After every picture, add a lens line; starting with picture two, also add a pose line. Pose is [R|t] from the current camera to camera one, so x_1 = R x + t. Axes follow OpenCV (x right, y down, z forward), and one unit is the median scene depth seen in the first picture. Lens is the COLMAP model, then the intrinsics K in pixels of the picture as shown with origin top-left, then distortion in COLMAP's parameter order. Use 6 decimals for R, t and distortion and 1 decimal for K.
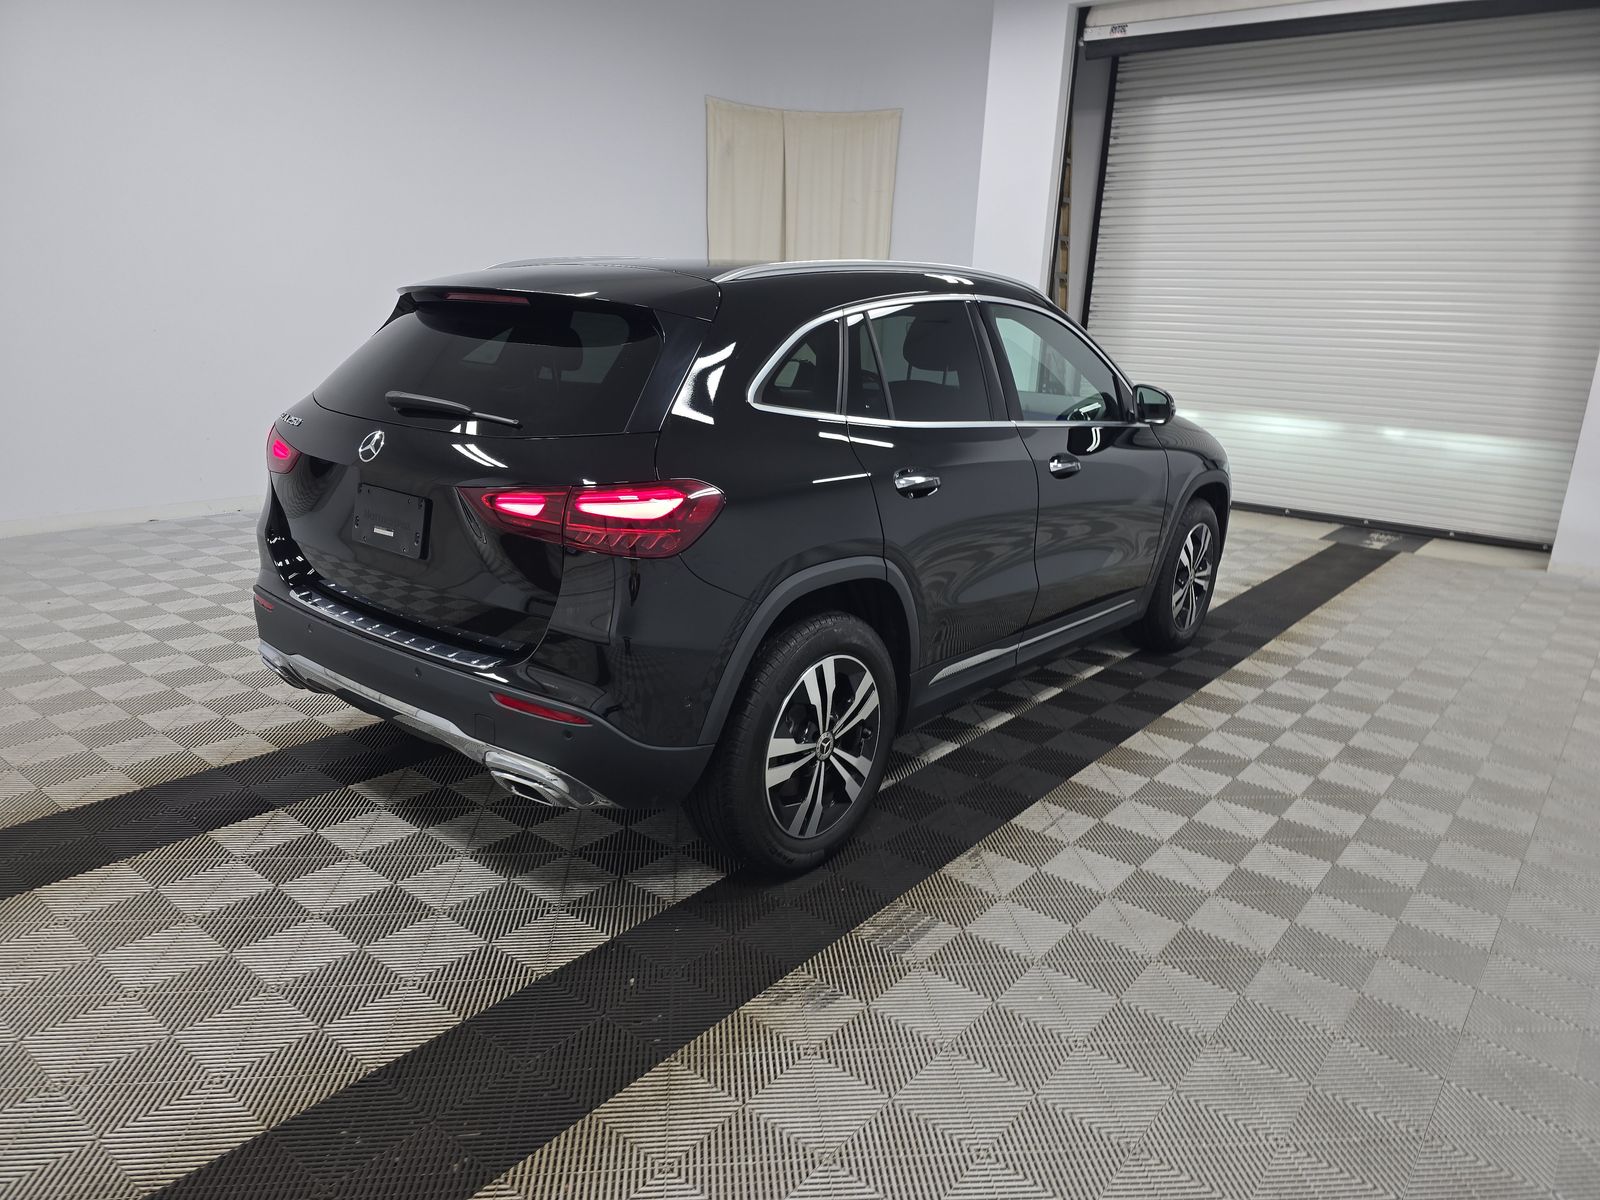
lens RADIAL K [[1073.0, 0, 800.0], [0, 1073.0, 600.0], [0, 0, 1]] dist [0.000398, -0.000164]
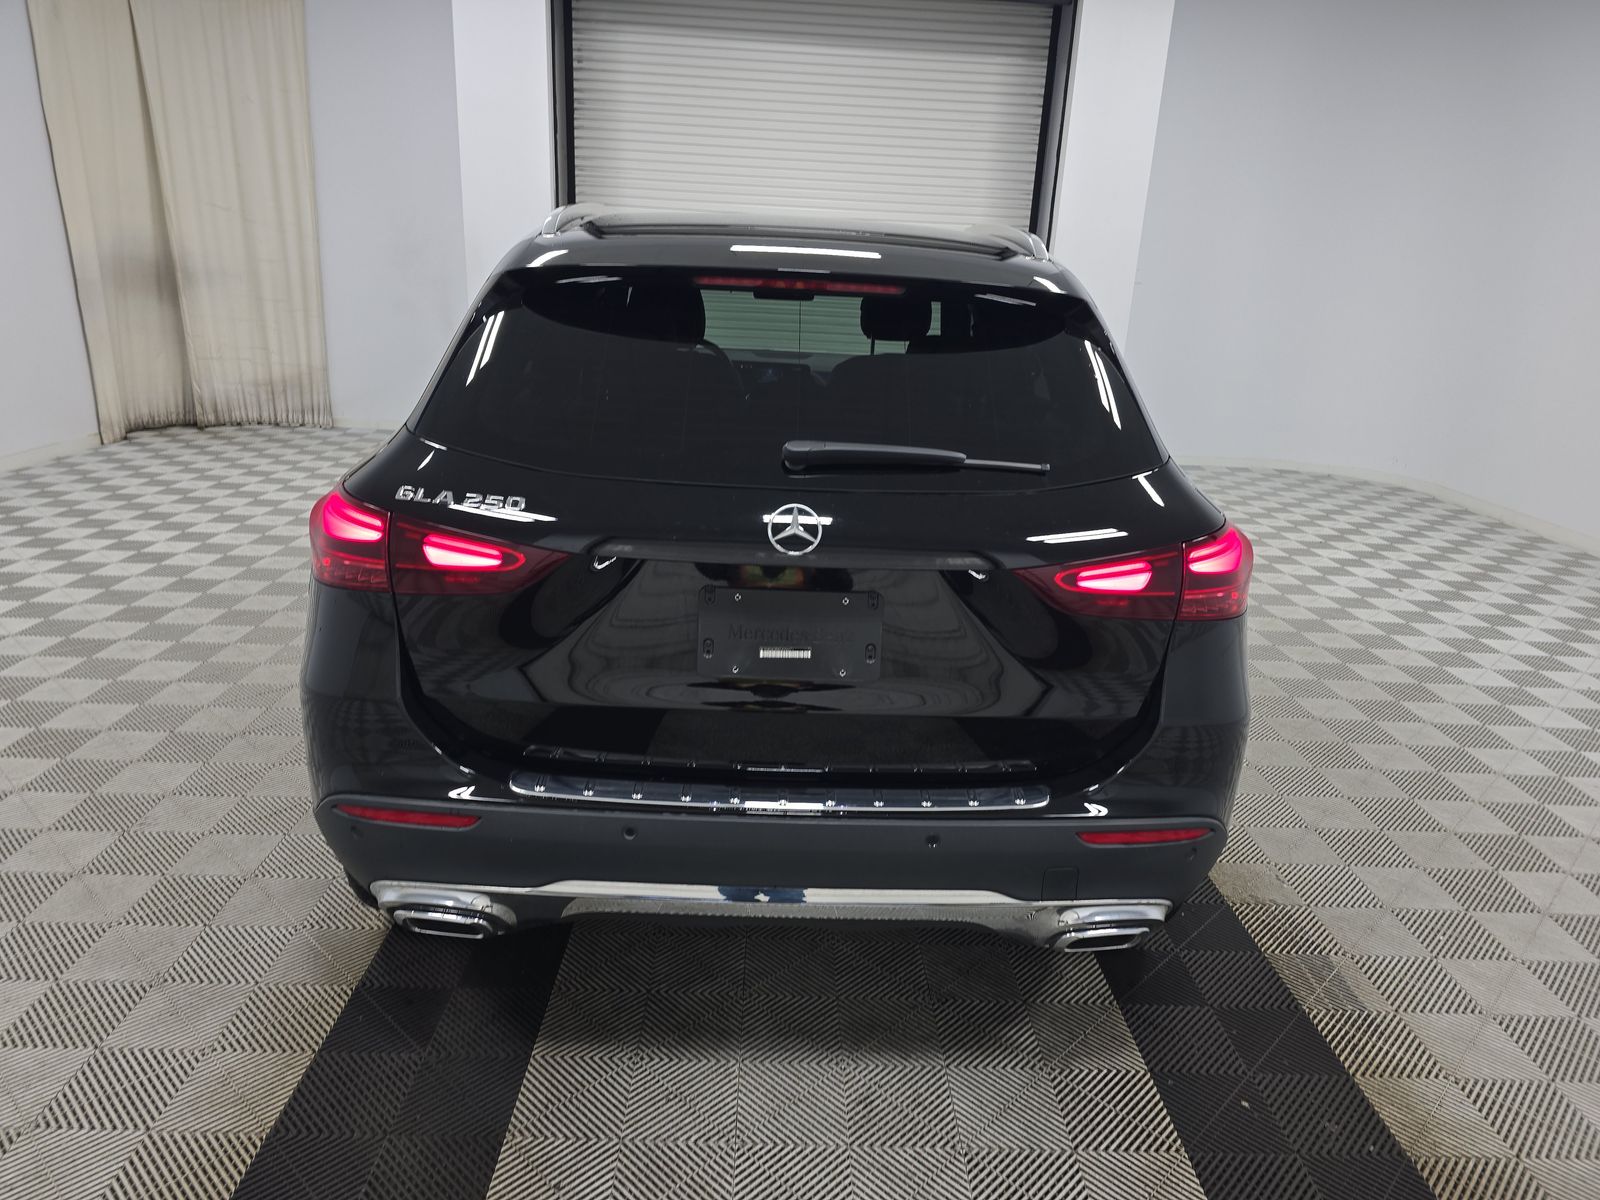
lens RADIAL K [[1067.0, 0, 800.0], [0, 1067.0, 600.0], [0, 0, 1]] dist [0.038354, -0.000344]
pose [[0.758212, -0.196217, 0.621783, -0.386002], [0.155216, 0.980546, 0.120159, -0.085380], [-0.633264, 0.005404, 0.773917, 0.245723]]
